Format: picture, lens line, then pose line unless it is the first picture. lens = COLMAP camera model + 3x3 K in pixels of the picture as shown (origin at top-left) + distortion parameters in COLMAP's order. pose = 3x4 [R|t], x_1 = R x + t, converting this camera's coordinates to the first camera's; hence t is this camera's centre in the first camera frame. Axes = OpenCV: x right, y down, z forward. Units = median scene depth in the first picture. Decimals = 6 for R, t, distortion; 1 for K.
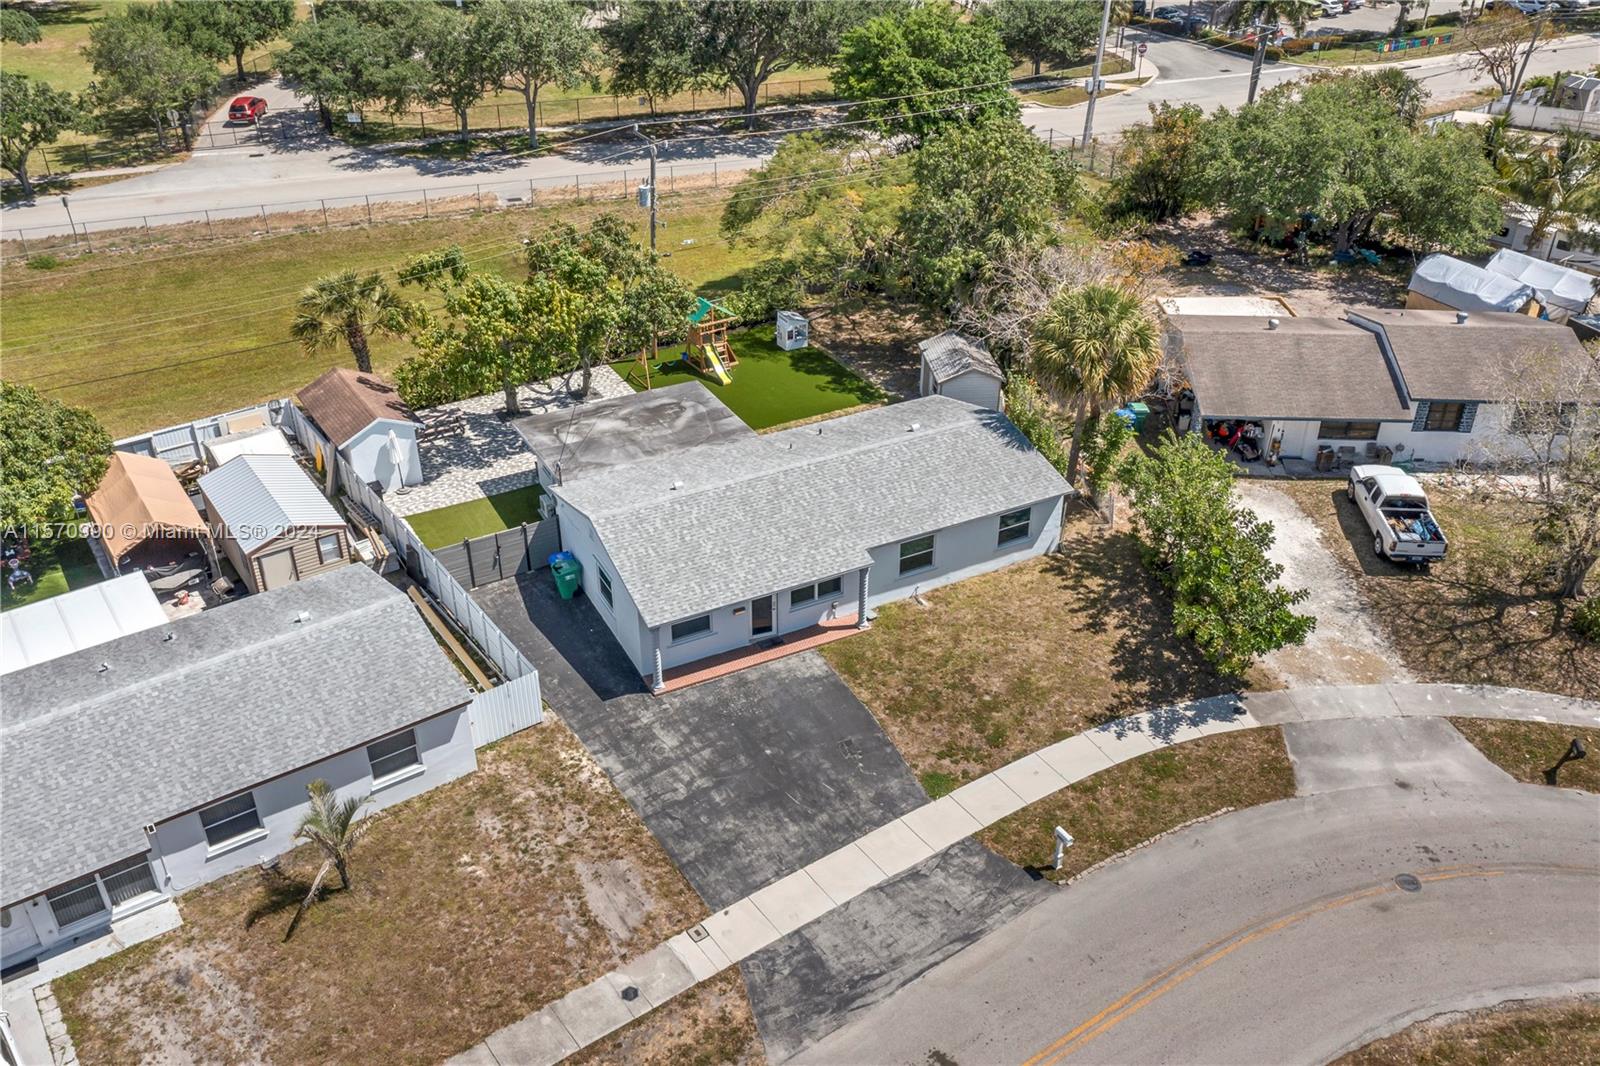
lens RADIAL K [[1325.3, 0, 806.0], [0, 1325.3, 514.3], [0, 0, 1]] dist [-0.006741, -0.003183]
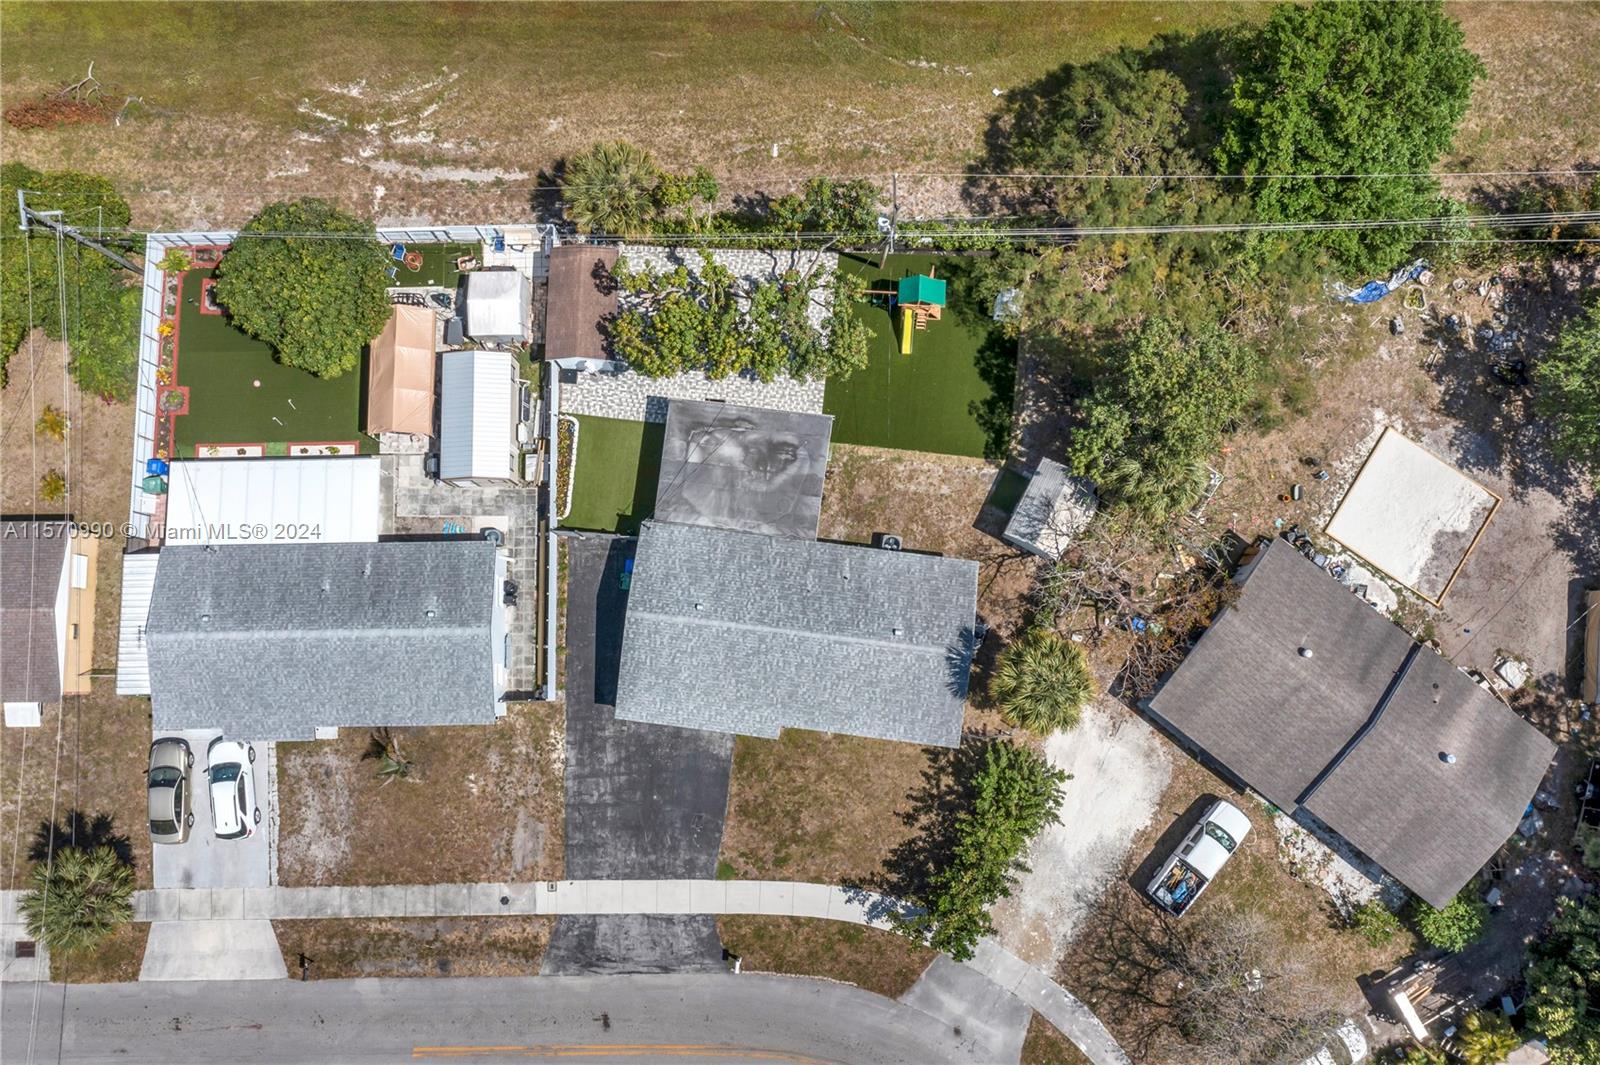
lens RADIAL K [[1325.3, 0, 806.0], [0, 1325.3, 513.8], [0, 0, 1]] dist [-0.006741, -0.003183]
pose [[0.819018, 0.569109, -0.072971, 0.040594], [-0.283066, 0.511401, 0.811383, -1.246504], [0.499083, -0.643882, 0.579942, 0.314479]]
